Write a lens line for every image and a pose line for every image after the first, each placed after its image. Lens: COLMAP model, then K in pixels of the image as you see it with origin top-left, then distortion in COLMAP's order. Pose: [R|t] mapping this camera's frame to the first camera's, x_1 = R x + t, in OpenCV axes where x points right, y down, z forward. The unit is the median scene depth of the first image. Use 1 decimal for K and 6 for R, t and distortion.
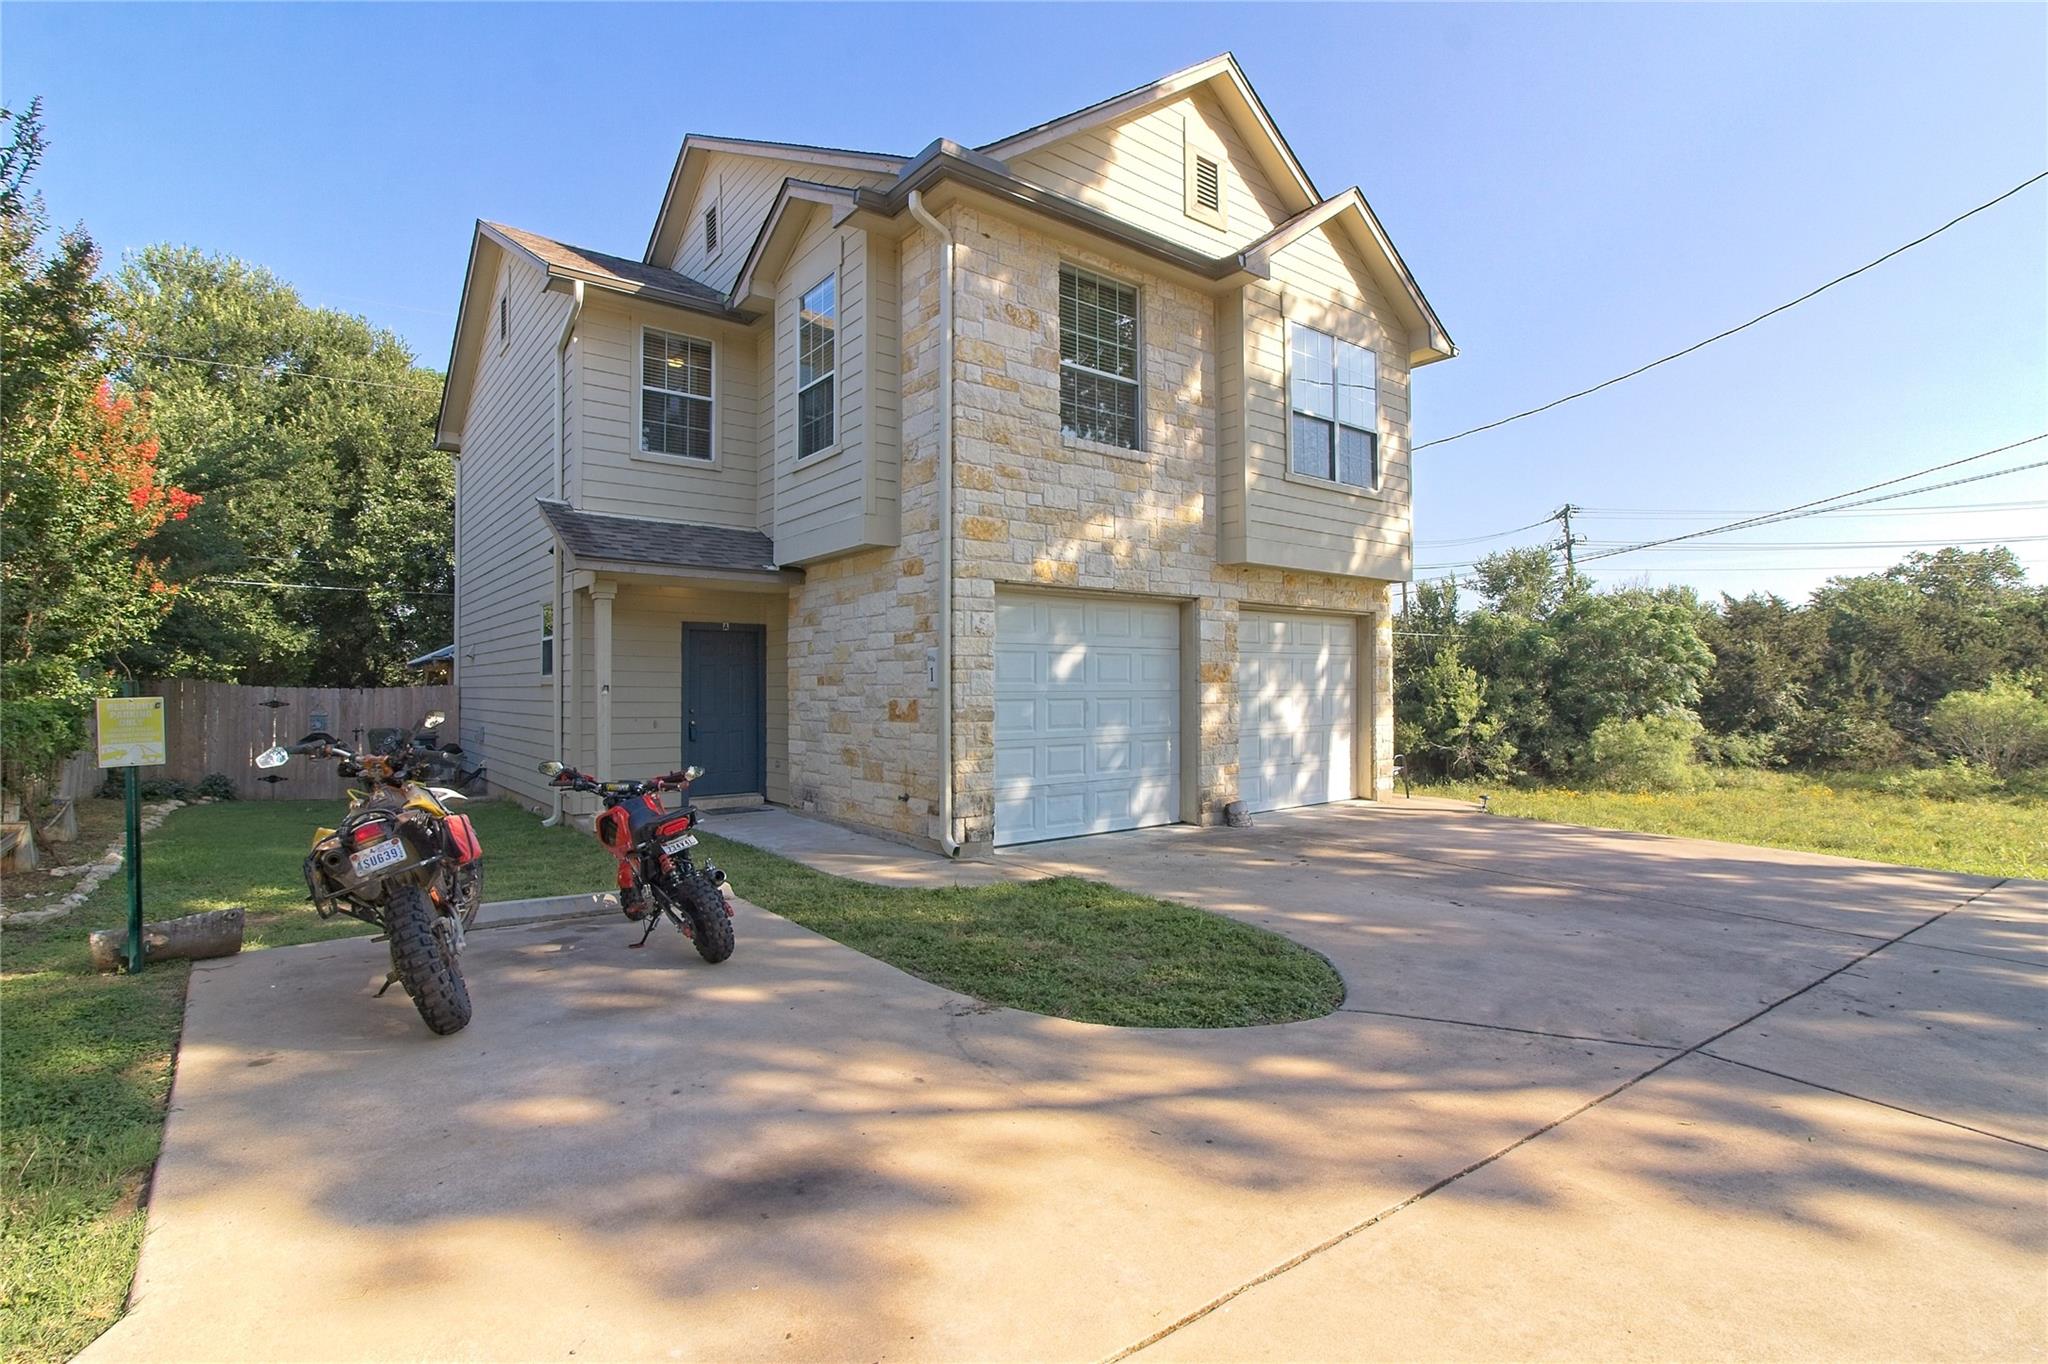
lens RADIAL K [[946.0, 0, 1021.2], [0, 946.0, 681.9], [0, 0, 1]] dist [-0.011913, 0.009619]
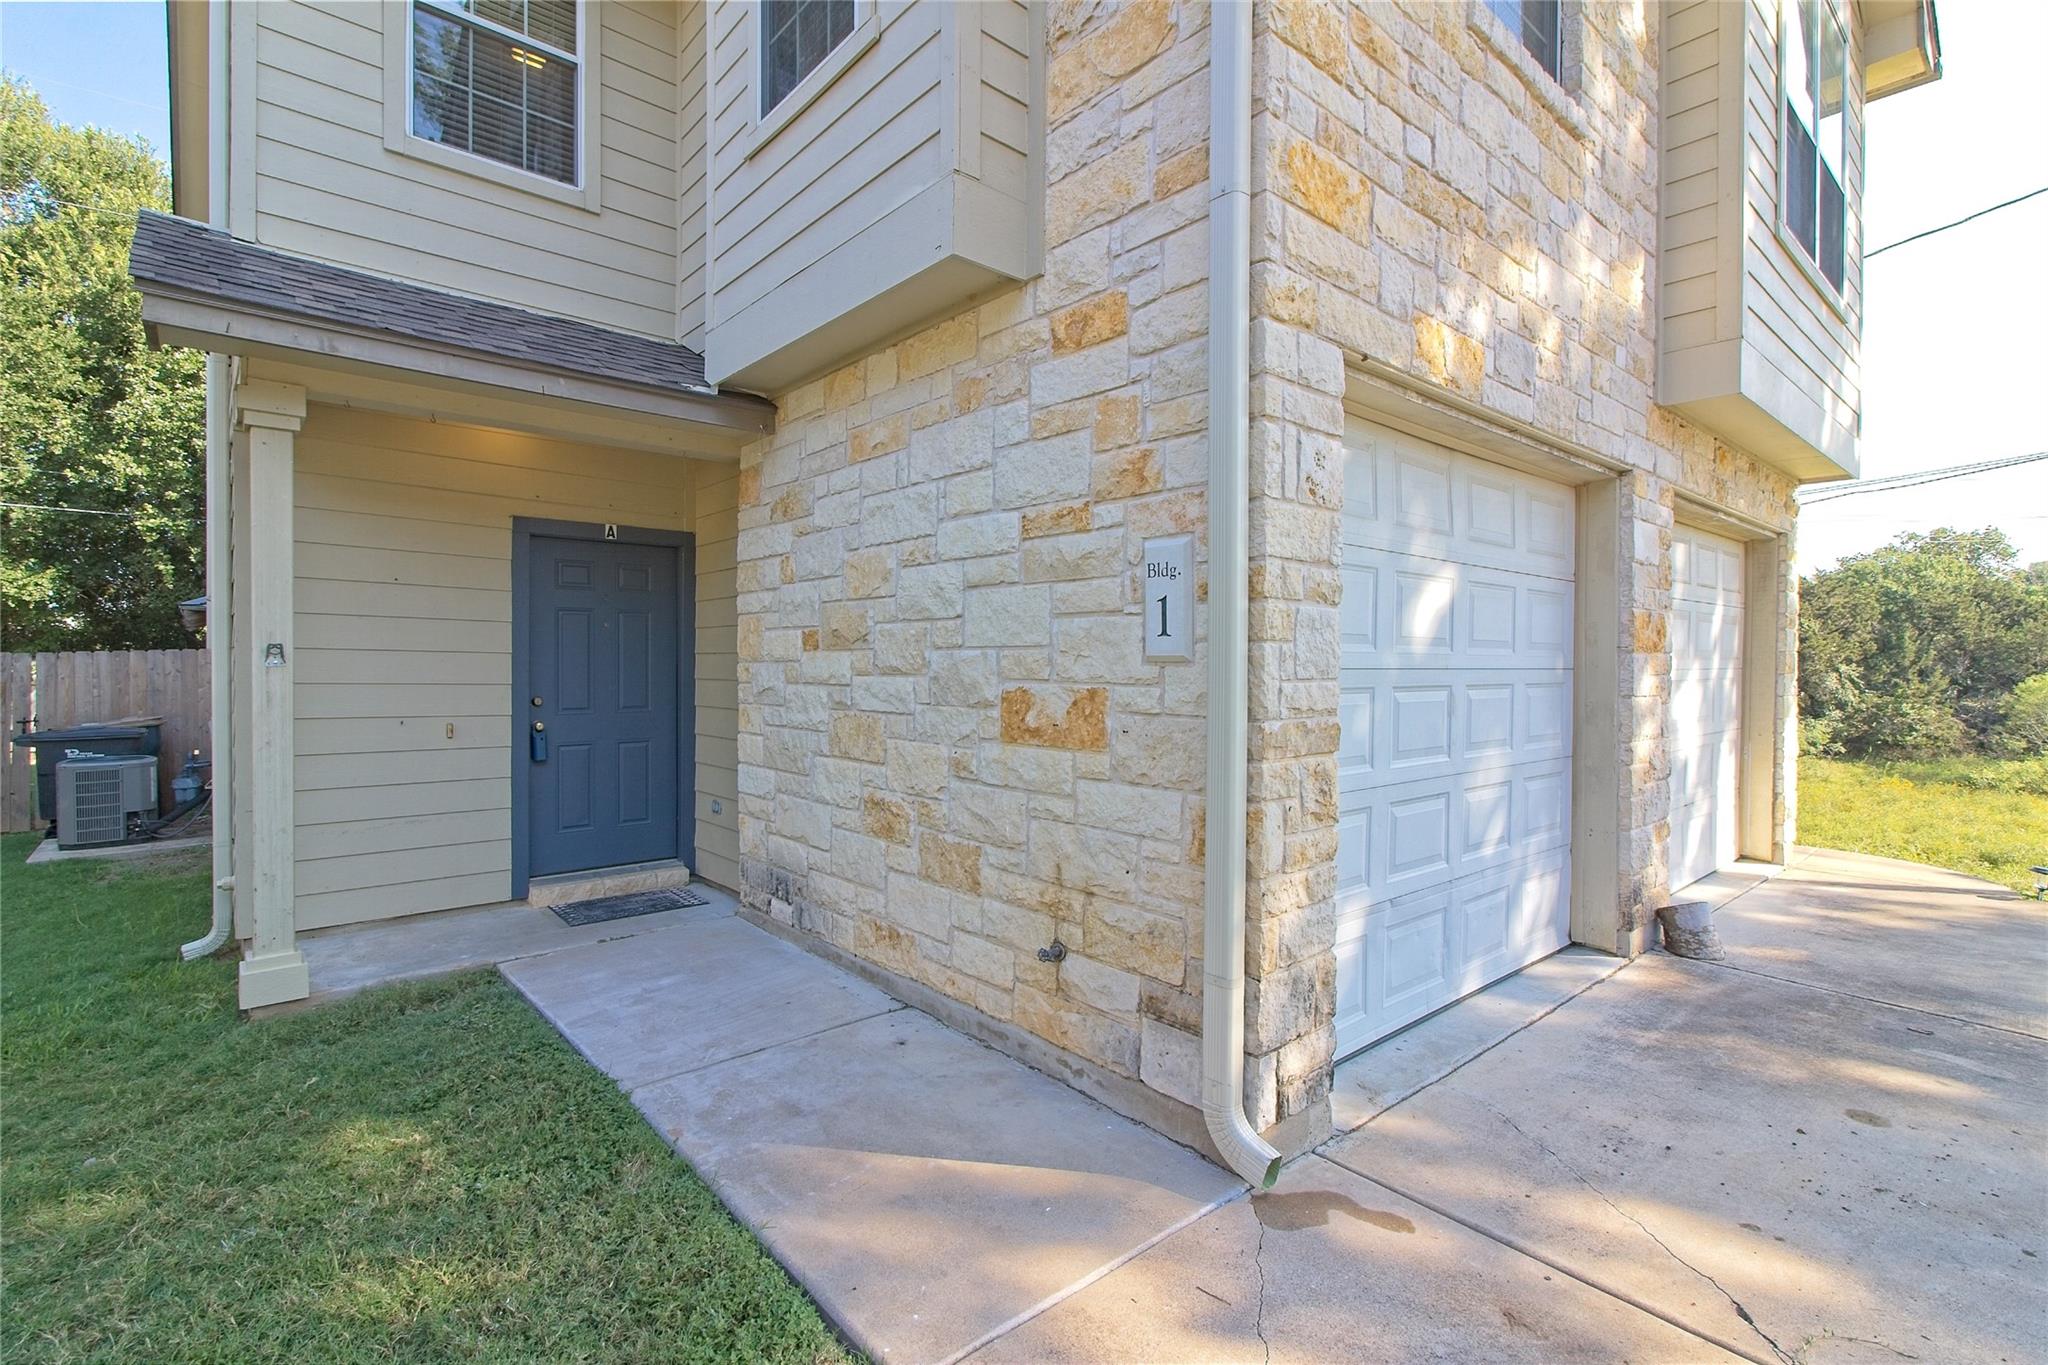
lens RADIAL K [[946.0, 0, 1027.9], [0, 946.0, 680.2], [0, 0, 1]] dist [-0.011913, 0.009619]
pose [[0.998455, 0.008227, 0.054955, -0.135246], [-0.009627, 0.999635, 0.025261, 0.005523], [-0.054727, -0.025751, 0.998169, 0.552000]]
